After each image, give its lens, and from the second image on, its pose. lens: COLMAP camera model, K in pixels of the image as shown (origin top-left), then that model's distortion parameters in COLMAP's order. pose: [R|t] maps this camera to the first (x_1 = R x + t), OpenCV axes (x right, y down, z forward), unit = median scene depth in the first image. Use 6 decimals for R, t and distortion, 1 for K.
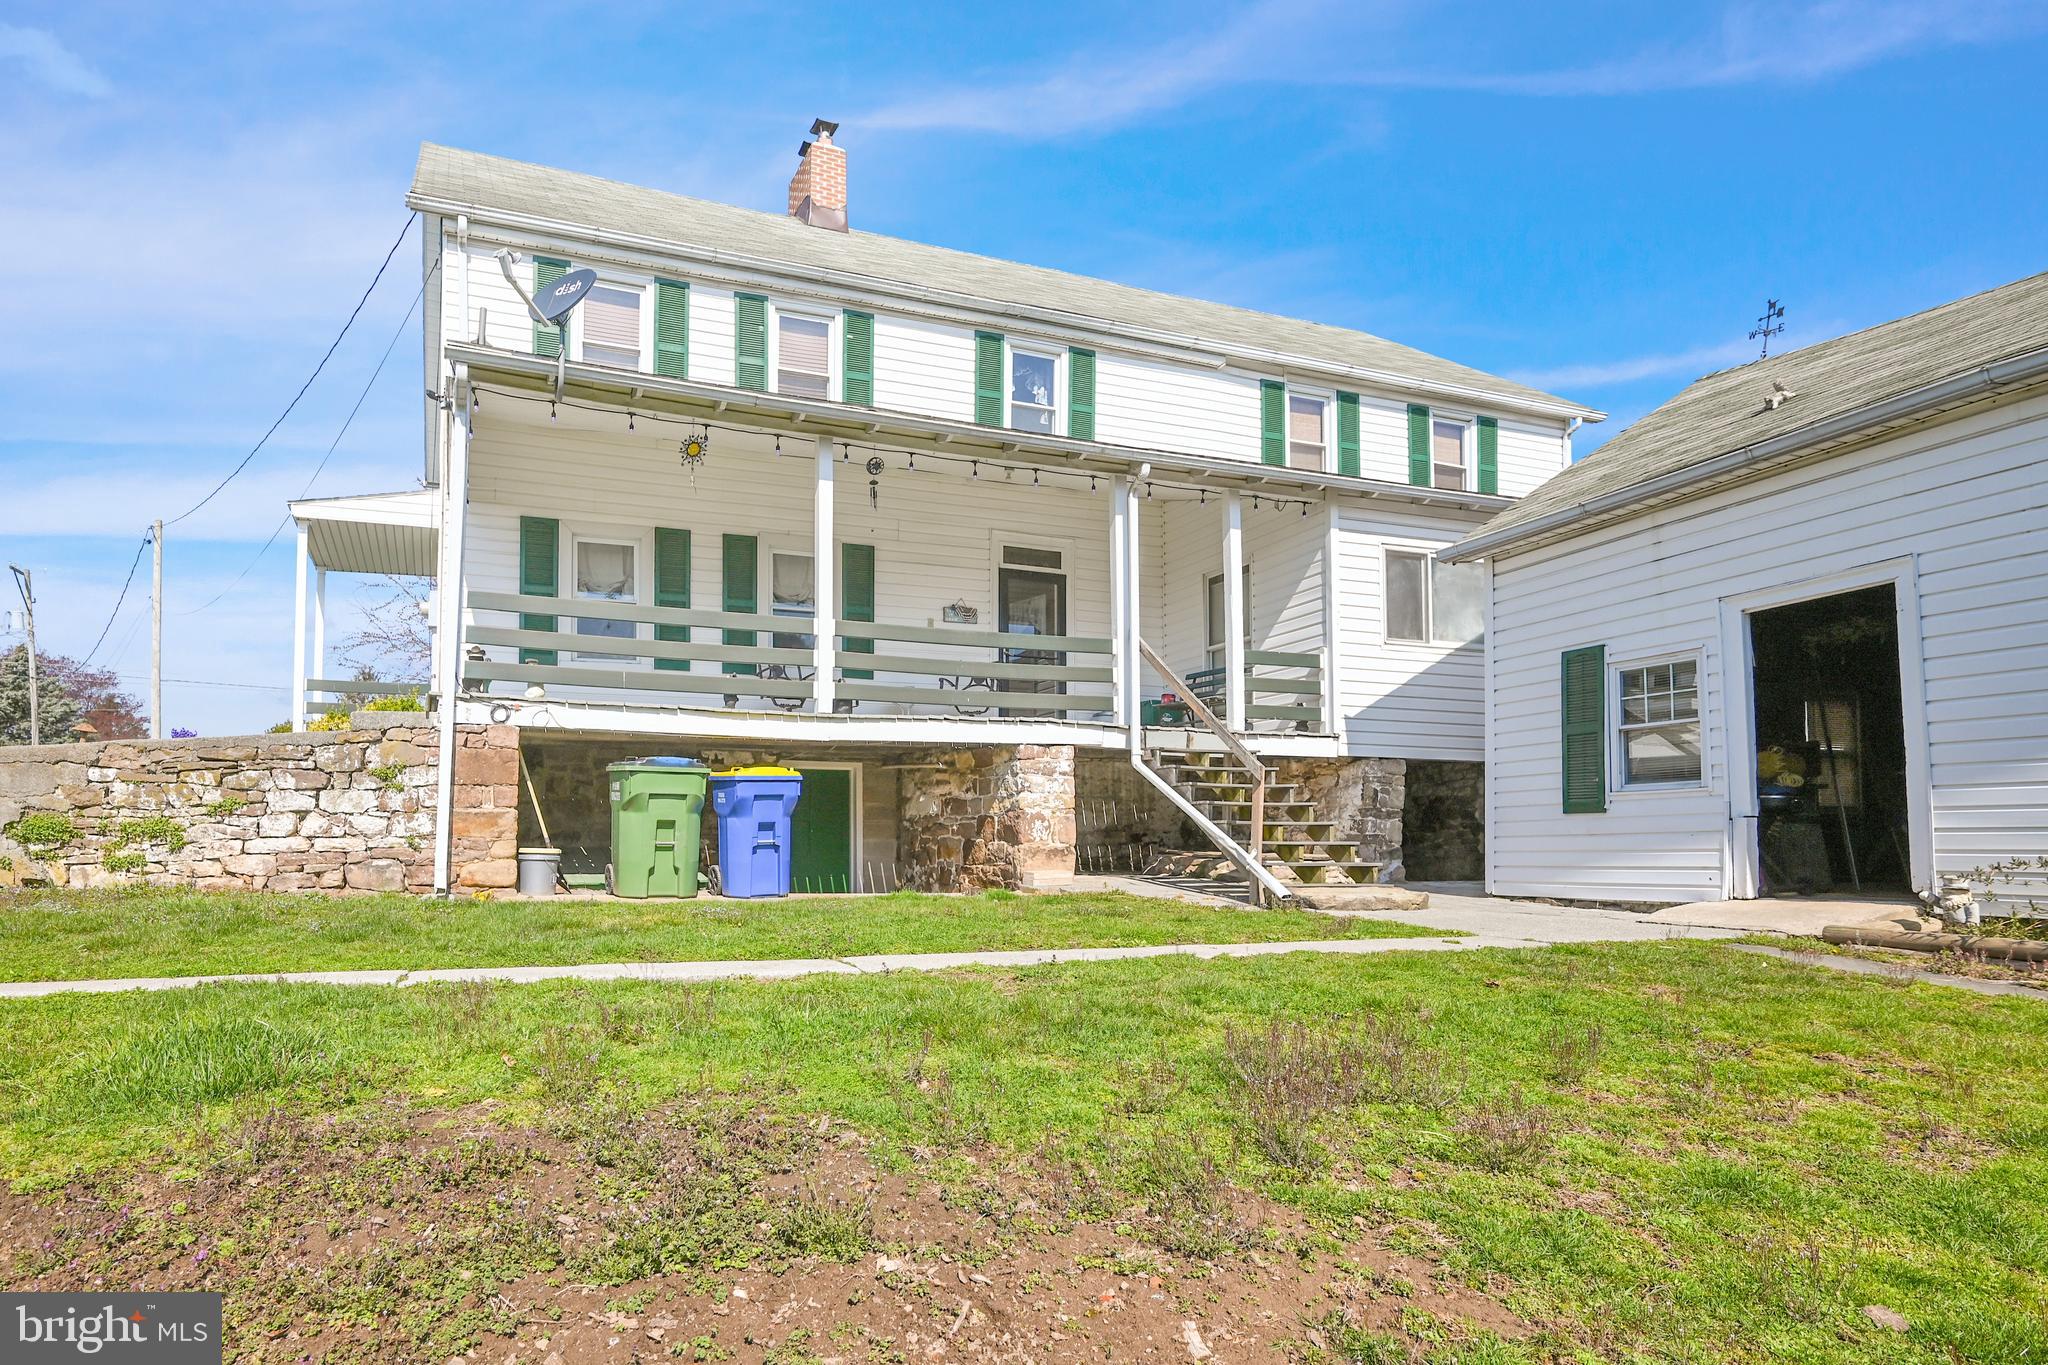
lens RADIAL K [[1057.1, 0, 1020.3], [0, 1057.1, 793.6], [0, 0, 1]] dist [-0.002661, -0.000250]
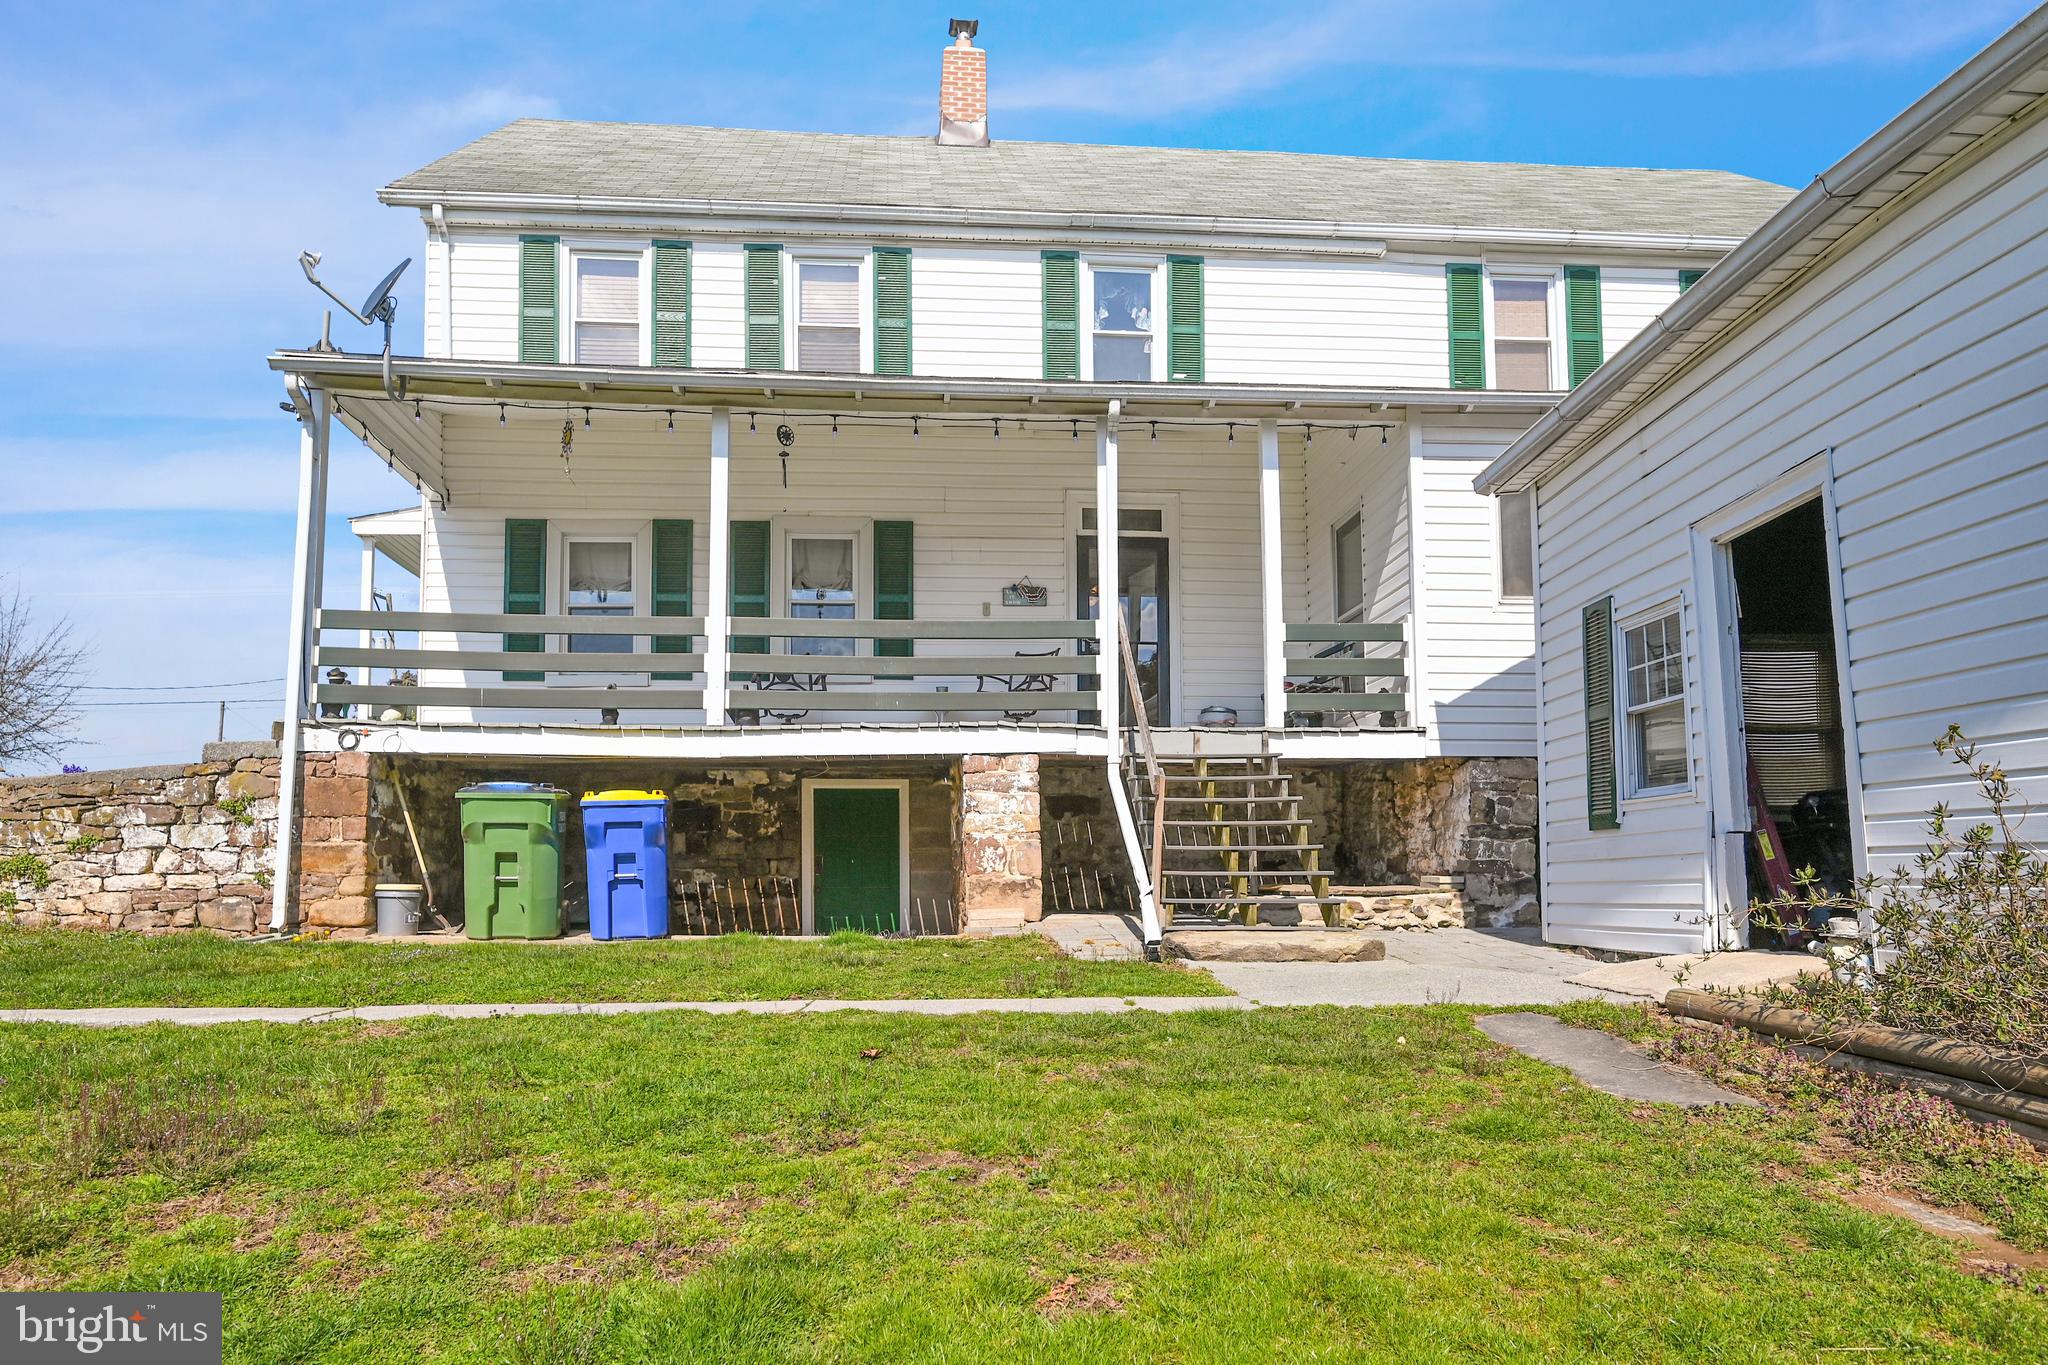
lens RADIAL K [[1312.5, 0, 1018.7], [0, 1312.5, 778.6], [0, 0, 1]] dist [-0.003024, -0.000206]
pose [[0.967492, -0.024409, -0.251719, 0.292322], [0.017901, 0.999445, -0.028109, 0.001280], [0.252265, 0.022689, 0.967392, 0.025641]]
